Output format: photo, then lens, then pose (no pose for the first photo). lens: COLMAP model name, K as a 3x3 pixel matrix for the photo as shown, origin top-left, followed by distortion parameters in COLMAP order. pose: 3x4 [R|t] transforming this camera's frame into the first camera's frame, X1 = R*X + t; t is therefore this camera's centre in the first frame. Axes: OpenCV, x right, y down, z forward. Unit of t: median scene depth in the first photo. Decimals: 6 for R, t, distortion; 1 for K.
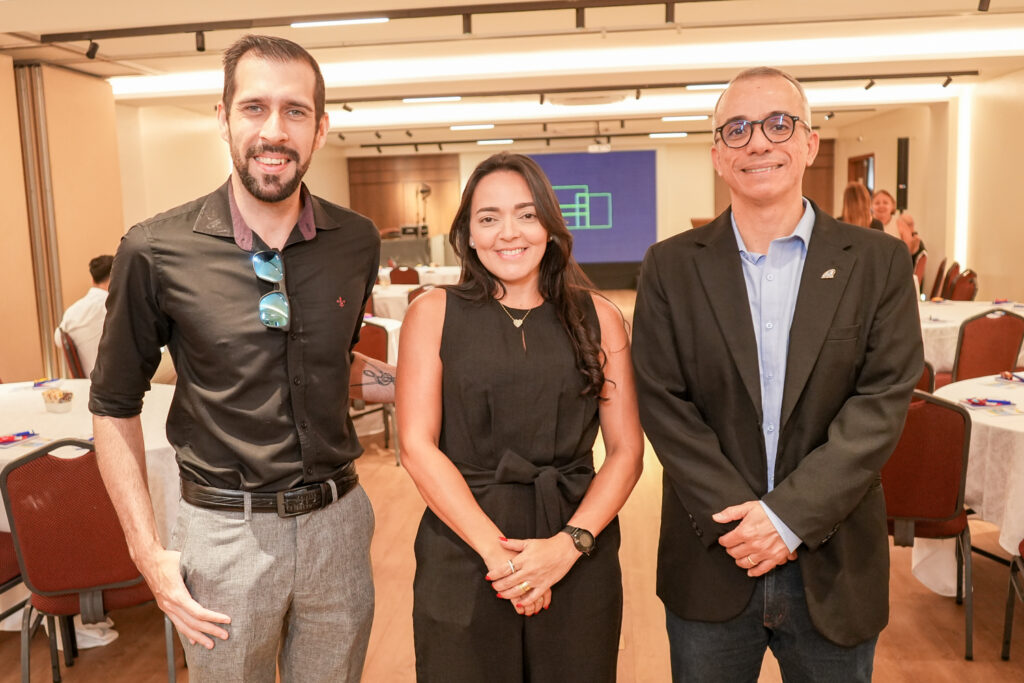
lens RADIAL K [[920.3, 0, 512.0], [0, 920.3, 341.5], [0, 0, 1]] dist [-0.054726, 0.016088]
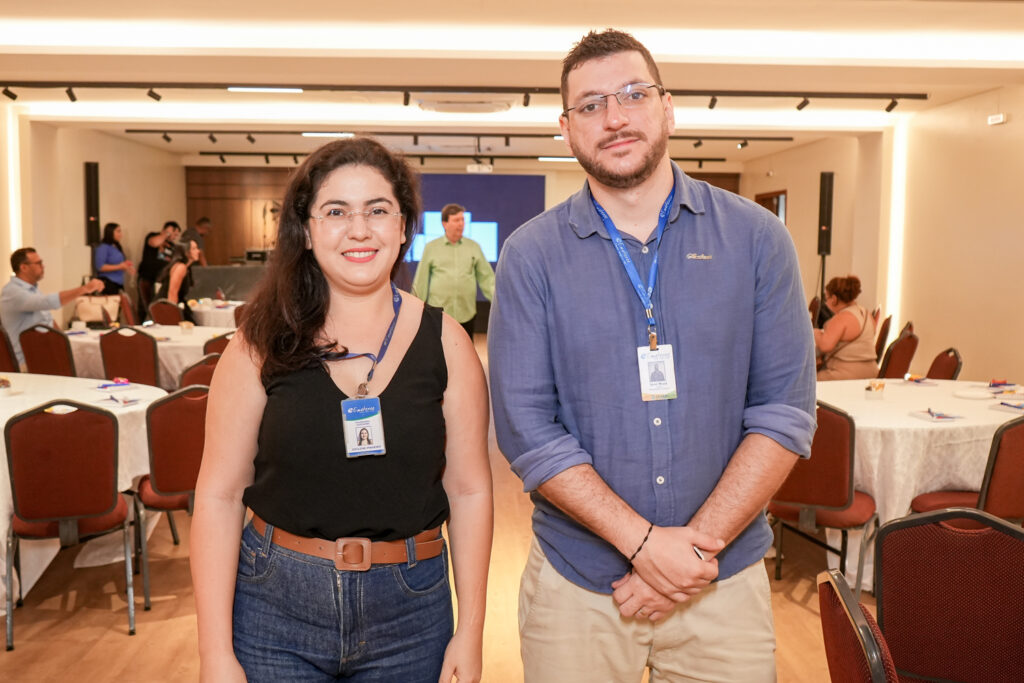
lens RADIAL K [[973.9, 0, 512.0], [0, 973.9, 341.5], [0, 0, 1]] dist [-0.000656, -0.003871]
pose [[0.991421, 0.030225, 0.127166, 0.015209], [-0.025365, 0.998891, -0.039660, -0.015658], [-0.128224, 0.036094, 0.991088, 0.108764]]
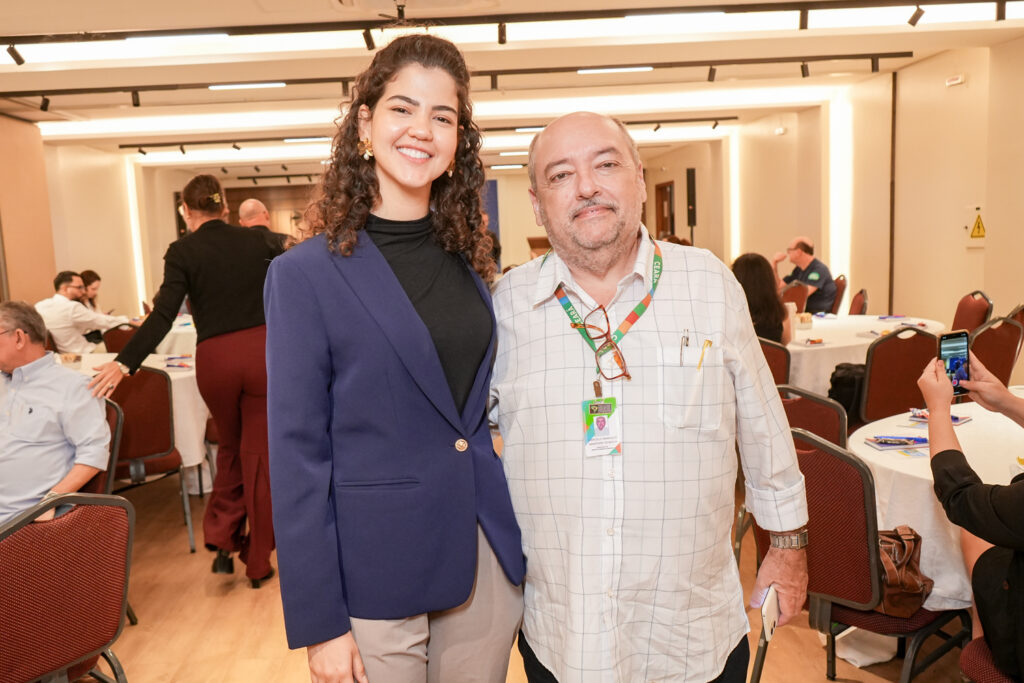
lens RADIAL K [[844.0, 0, 512.0], [0, 844.0, 341.5], [0, 0, 1]] dist [-0.003200, 0.004762]
pose [[0.986435, -0.036919, 0.159949, -0.007681], [0.039525, 0.999132, -0.013139, 0.019082], [-0.159325, 0.019282, 0.987038, -0.097599]]
